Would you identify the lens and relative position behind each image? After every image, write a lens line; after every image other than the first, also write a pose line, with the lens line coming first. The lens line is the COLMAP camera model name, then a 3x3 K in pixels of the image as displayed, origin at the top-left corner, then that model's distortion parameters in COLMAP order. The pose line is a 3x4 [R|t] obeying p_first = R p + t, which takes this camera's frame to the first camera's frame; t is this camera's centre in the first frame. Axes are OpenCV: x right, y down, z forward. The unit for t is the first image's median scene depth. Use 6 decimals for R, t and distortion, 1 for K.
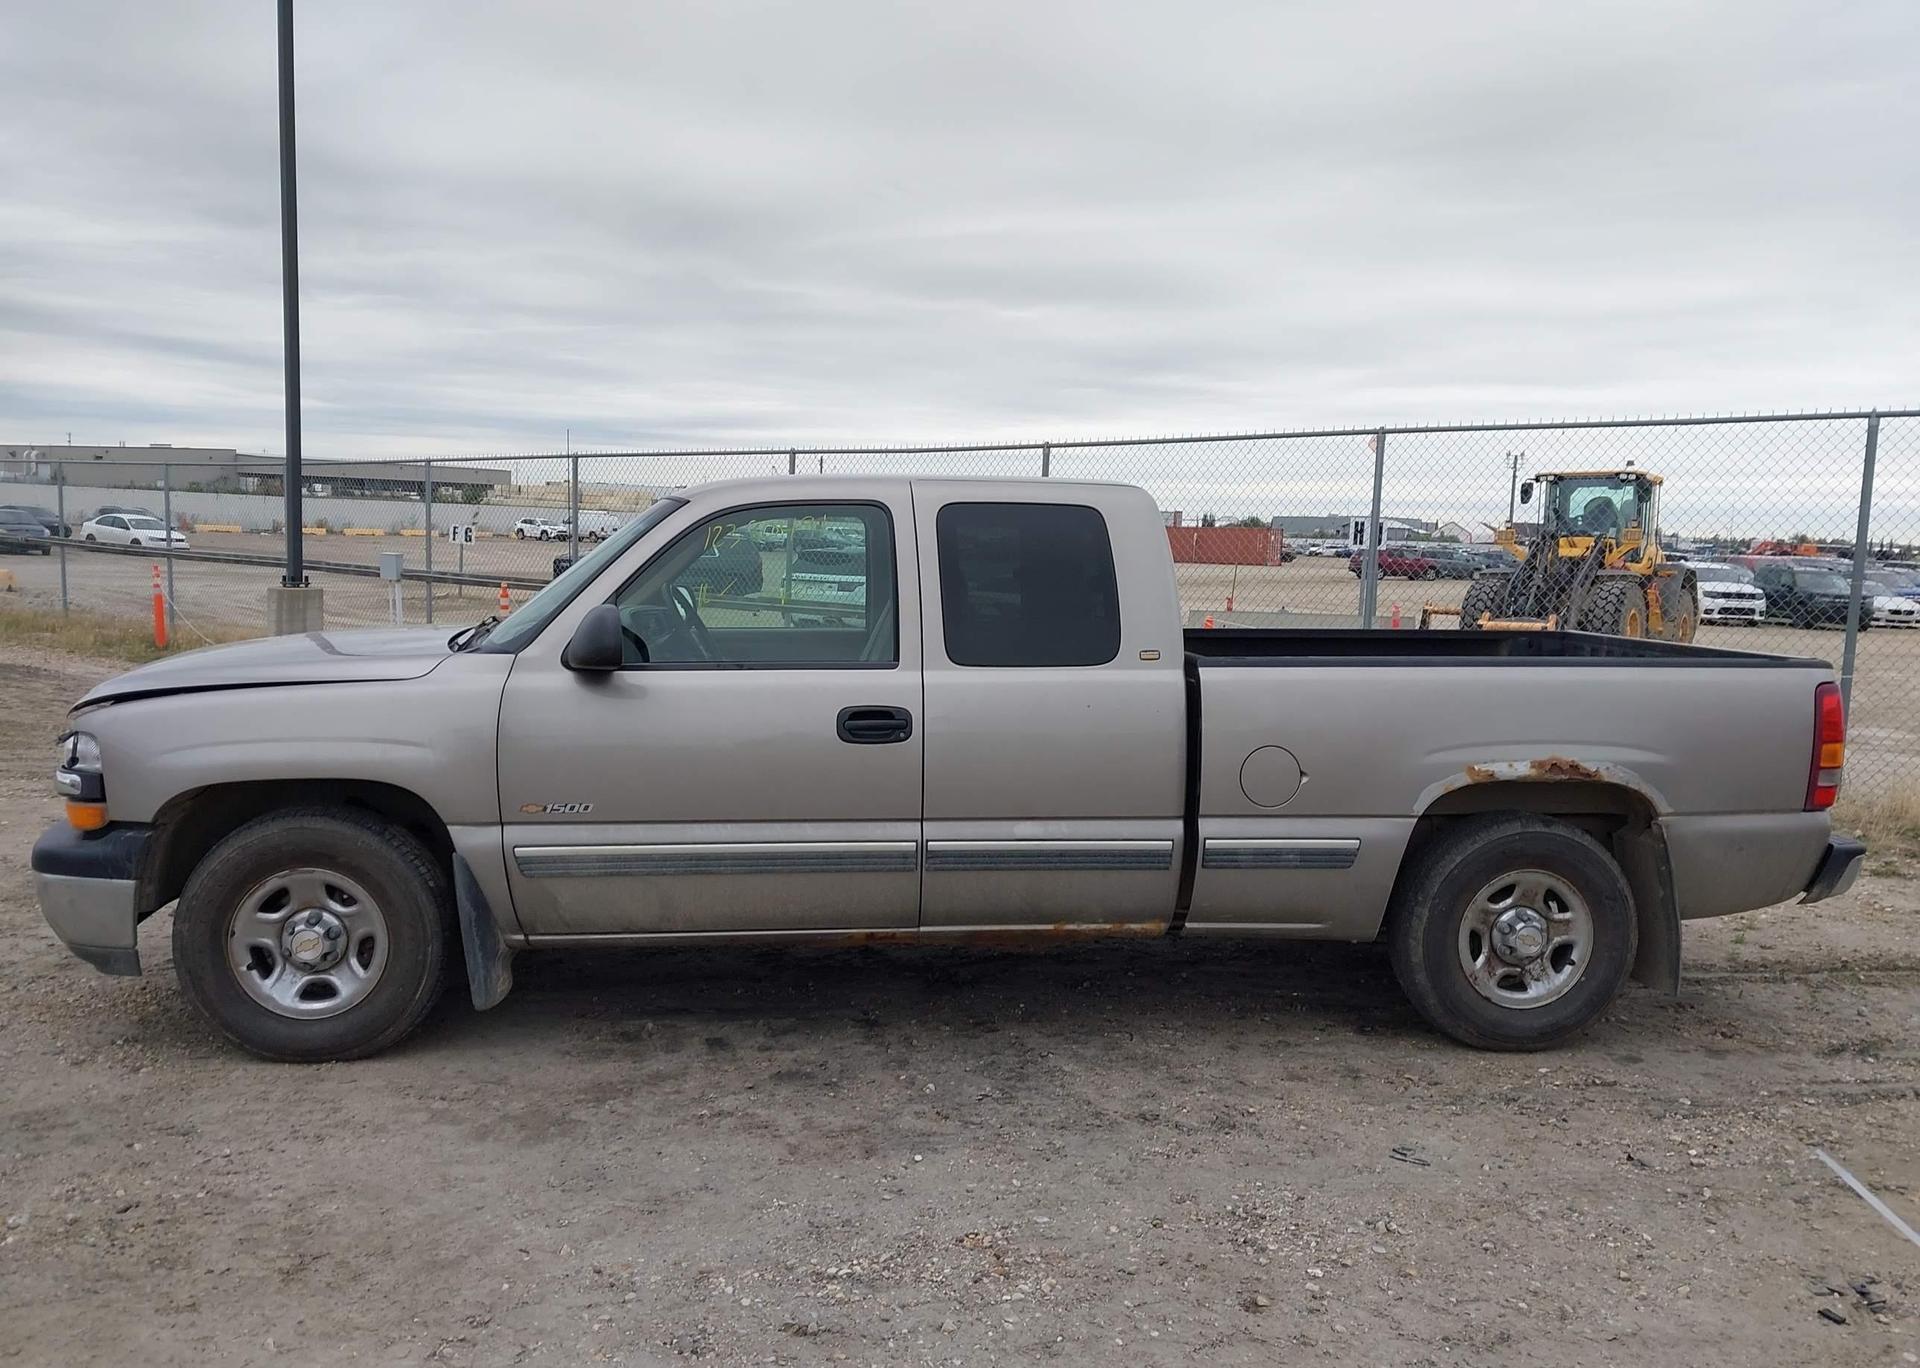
lens RADIAL K [[1499.1, 0, 950.0], [0, 1499.1, 688.4], [0, 0, 1]] dist [0.049139, -0.070782]
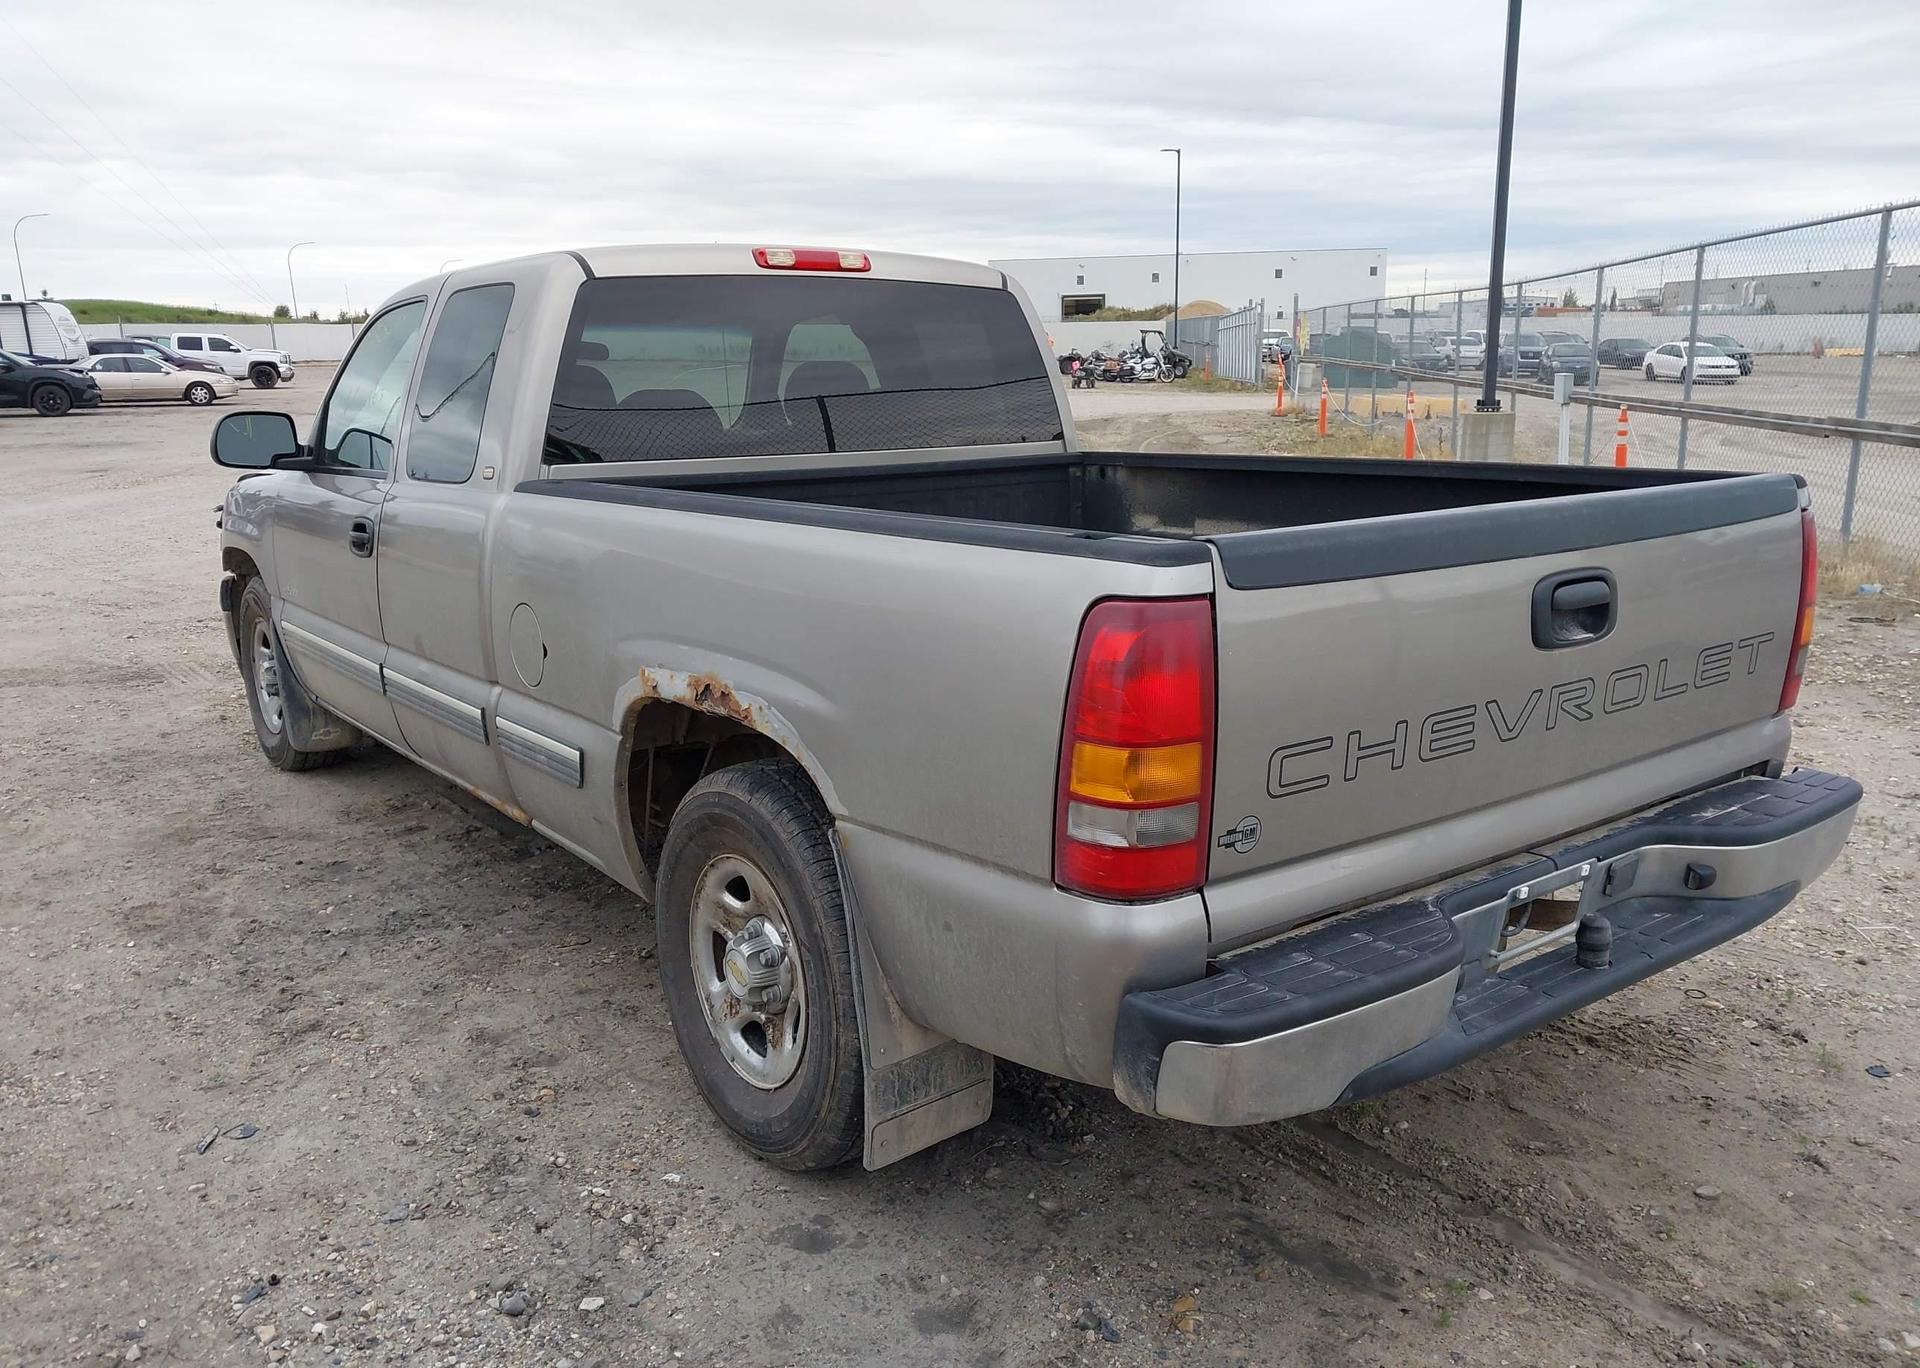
lens RADIAL K [[1499.1, 0, 954.6], [0, 1499.1, 693.2], [0, 0, 1]] dist [0.049139, -0.070782]
pose [[0.519010, 0.151566, -0.841223, 0.937885], [-0.055631, 0.988057, 0.143699, -0.034582], [0.852956, -0.027783, 0.521243, 0.785881]]
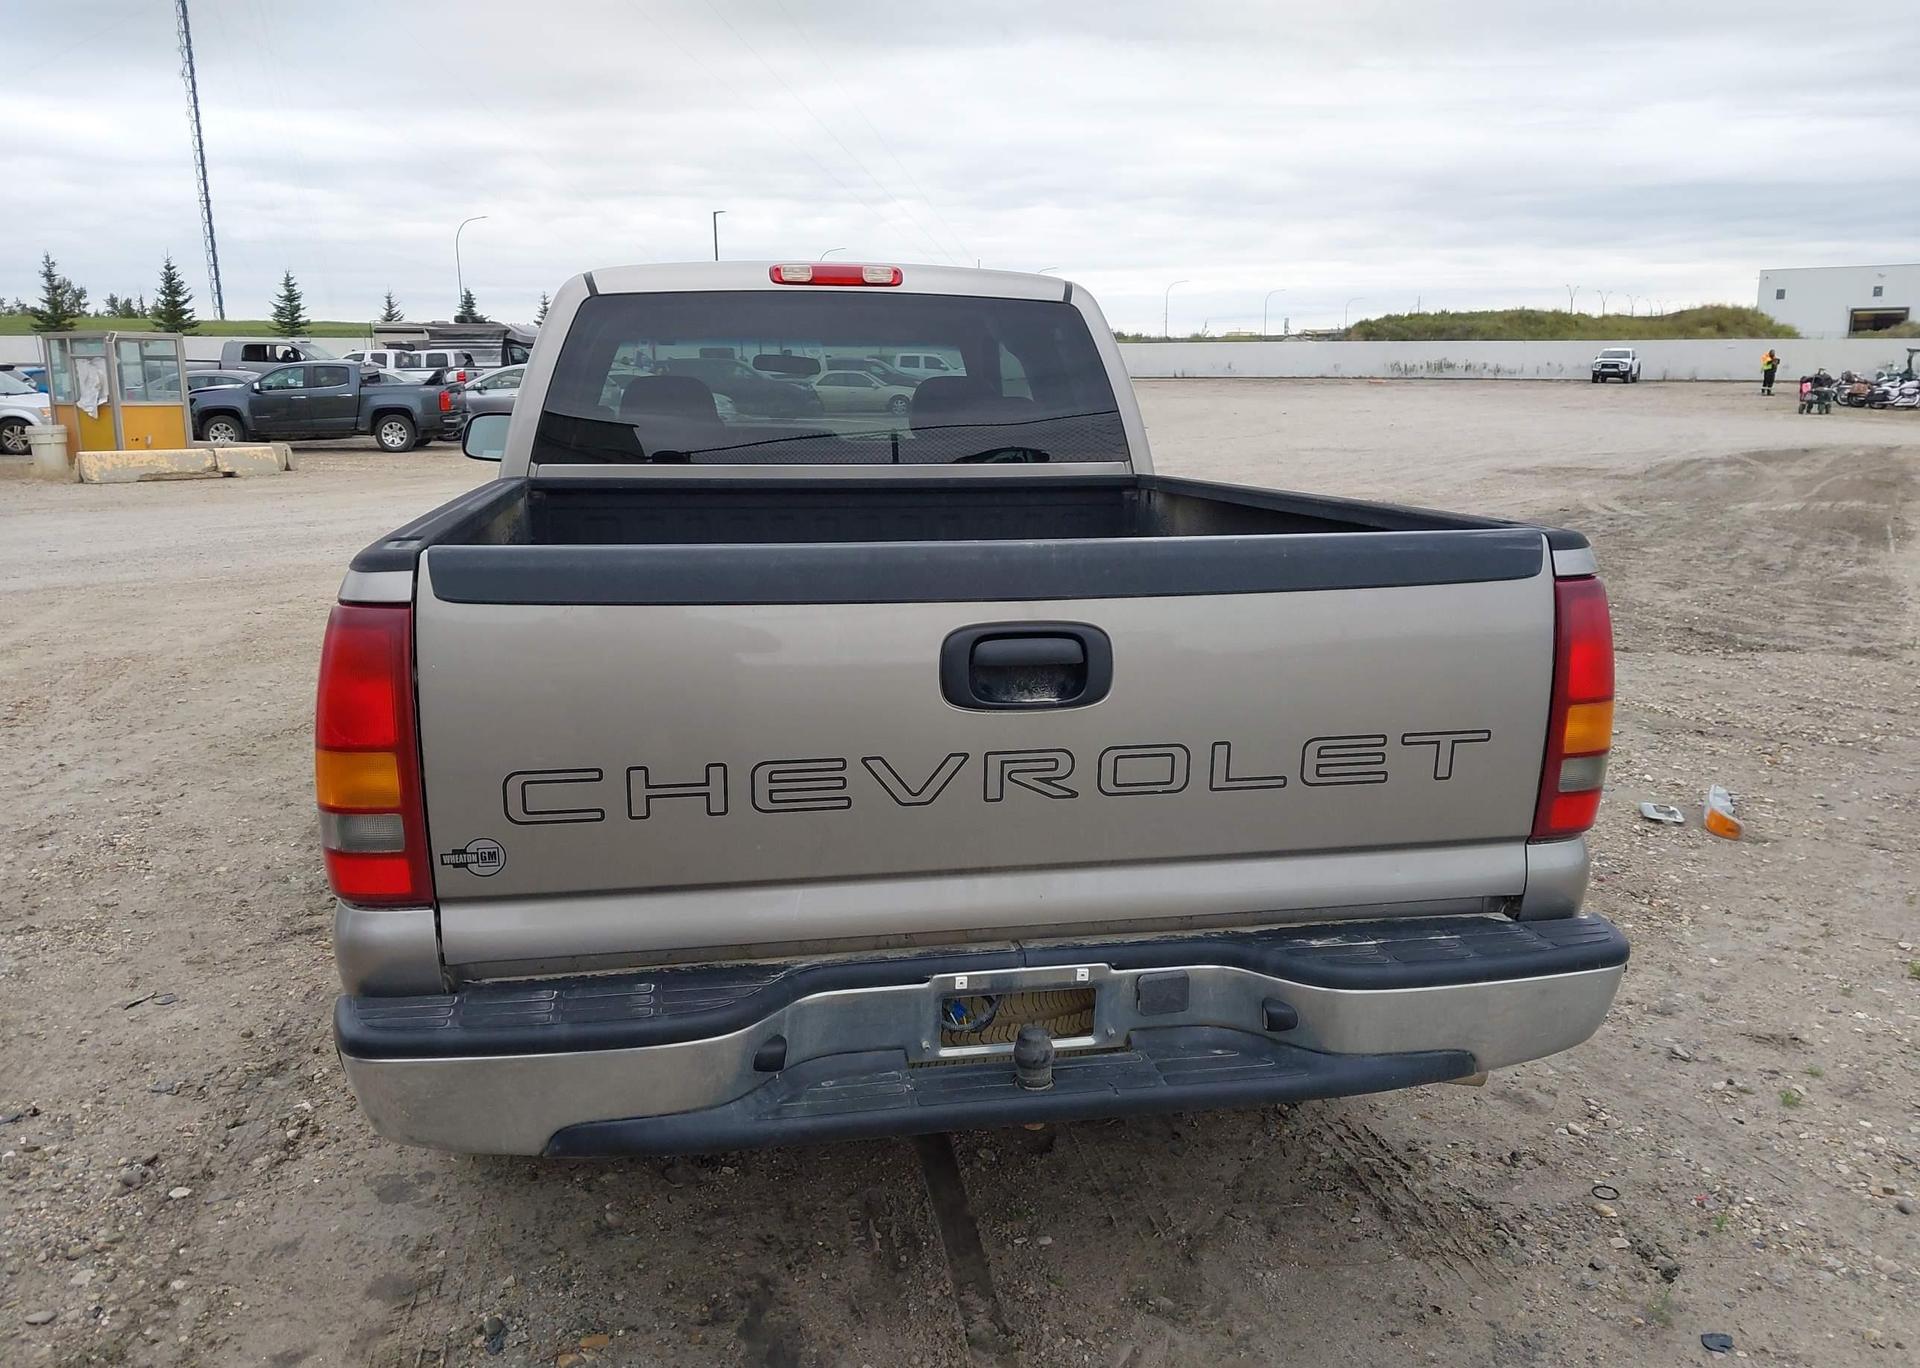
lens RADIAL K [[1499.1, 0, 962.9], [0, 1499.1, 689.2], [0, 0, 1]] dist [0.049139, -0.070782]
pose [[0.089504, 0.171980, -0.981026, 1.043154], [-0.094060, 0.982036, 0.163576, -0.064851], [0.991535, 0.077634, 0.104073, 1.176668]]
